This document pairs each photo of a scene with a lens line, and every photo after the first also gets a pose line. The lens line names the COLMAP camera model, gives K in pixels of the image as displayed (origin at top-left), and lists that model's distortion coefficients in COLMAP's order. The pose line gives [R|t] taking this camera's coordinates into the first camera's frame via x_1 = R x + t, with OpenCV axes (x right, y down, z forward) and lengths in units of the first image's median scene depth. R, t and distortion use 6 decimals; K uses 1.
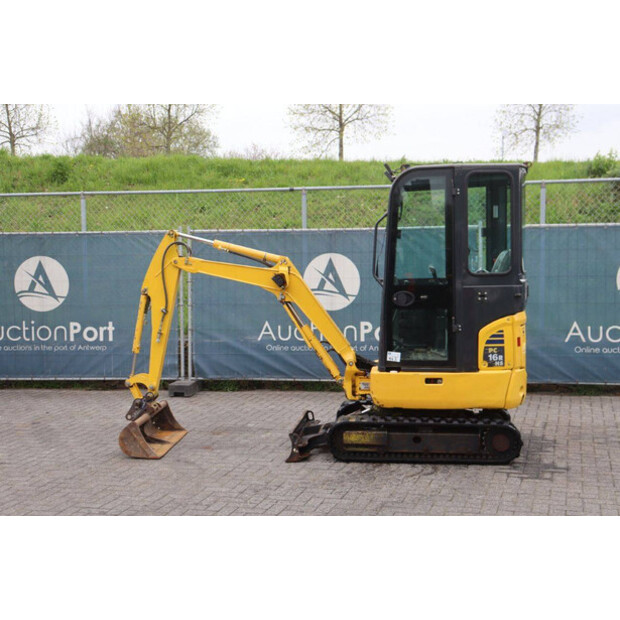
lens RADIAL K [[833.7, 0, 312.5], [0, 833.7, 307.1], [0, 0, 1]] dist [0.030120, 0.118019]
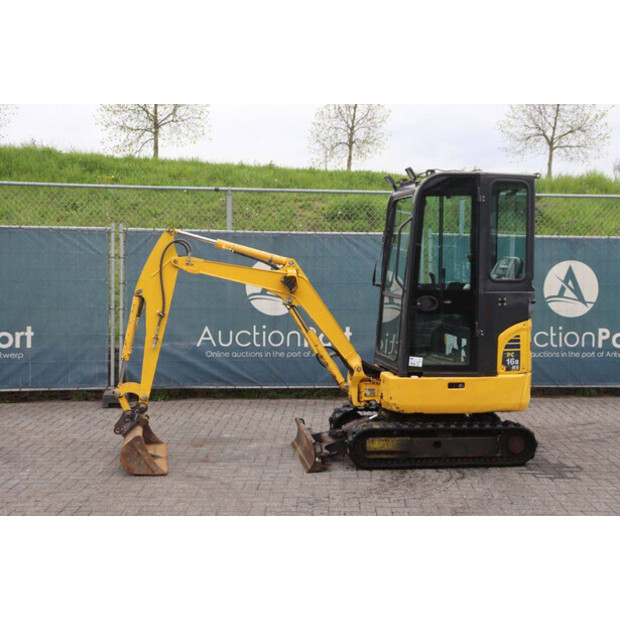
lens RADIAL K [[833.7, 0, 312.5], [0, 833.7, 307.1], [0, 0, 1]] dist [0.030120, 0.118019]
pose [[0.962220, 0.009755, 0.272098, -0.271601], [-0.007557, 0.999930, -0.009123, 0.003911], [-0.272168, 0.006722, 0.962226, 0.069121]]
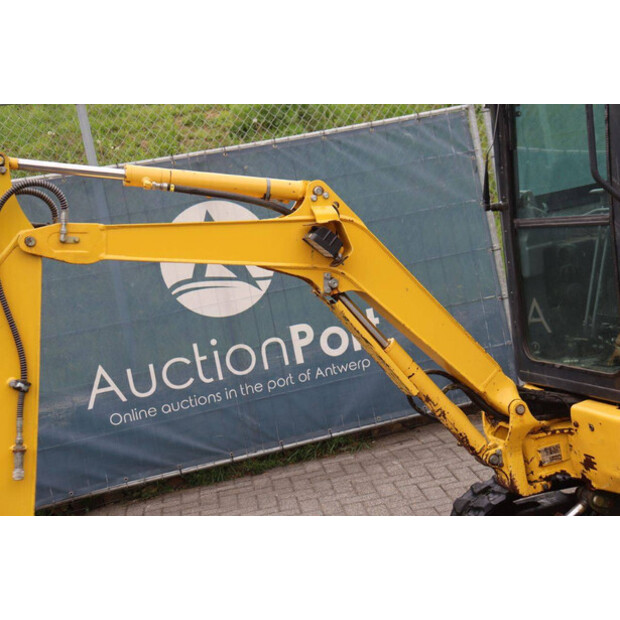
lens RADIAL K [[1054.2, 0, 312.7], [0, 1054.2, 297.2], [0, 0, 1]] dist [0.183328, 0.144580]
pose [[0.900458, -0.188968, 0.391748, -0.239482], [0.192300, 0.980843, 0.031116, -0.022666], [-0.390123, 0.047314, 0.919546, 0.547825]]
